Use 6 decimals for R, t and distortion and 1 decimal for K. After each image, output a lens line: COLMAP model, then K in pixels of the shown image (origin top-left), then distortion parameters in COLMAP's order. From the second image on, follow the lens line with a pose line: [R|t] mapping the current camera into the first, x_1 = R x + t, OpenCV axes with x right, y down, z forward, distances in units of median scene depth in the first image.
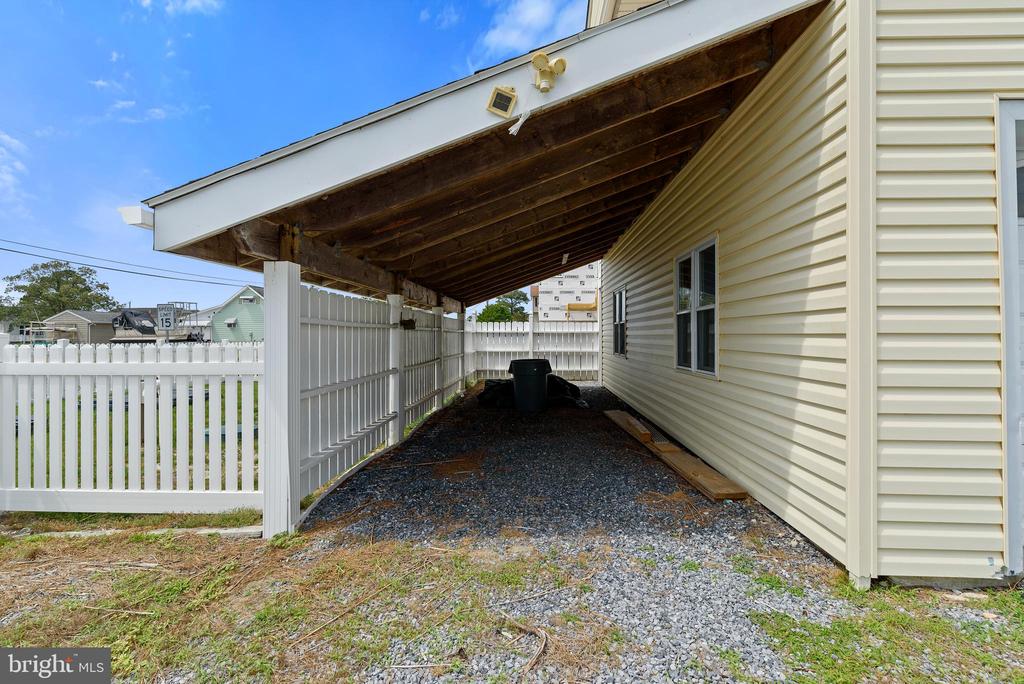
lens RADIAL K [[472.9, 0, 514.0], [0, 472.9, 334.0], [0, 0, 1]] dist [-0.000240, -0.000083]
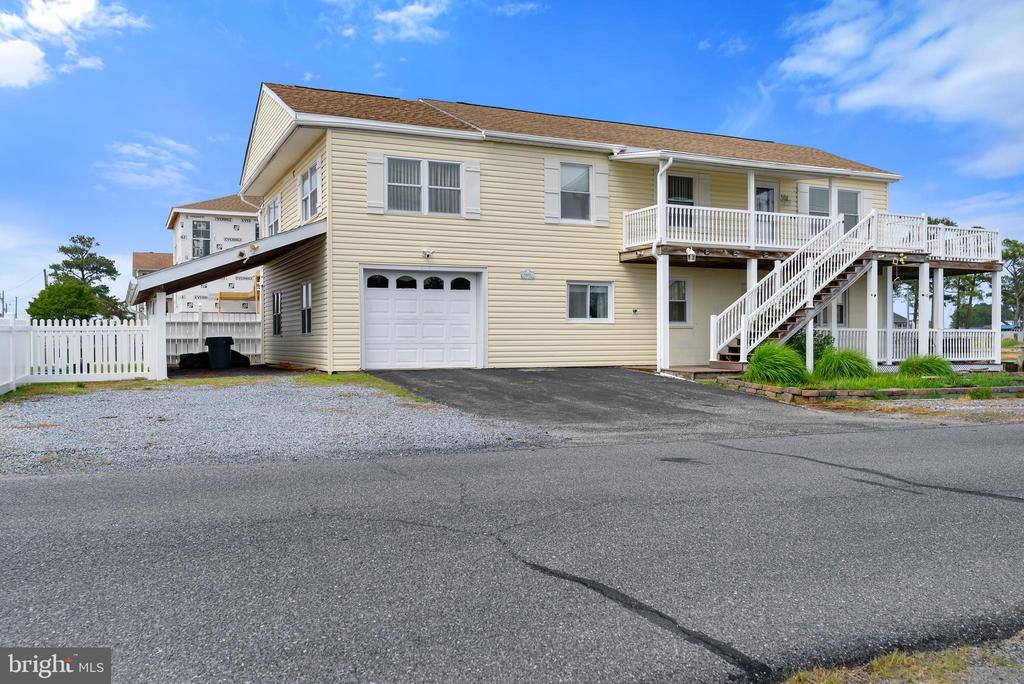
lens RADIAL K [[879.1, 0, 517.4], [0, 879.1, 318.2], [0, 0, 1]] dist [-0.003902, -0.001293]
pose [[0.889893, 0.006520, 0.456123, -0.320870], [0.003714, 0.999761, -0.021537, 0.045895], [-0.456155, 0.020860, 0.889656, -1.587407]]
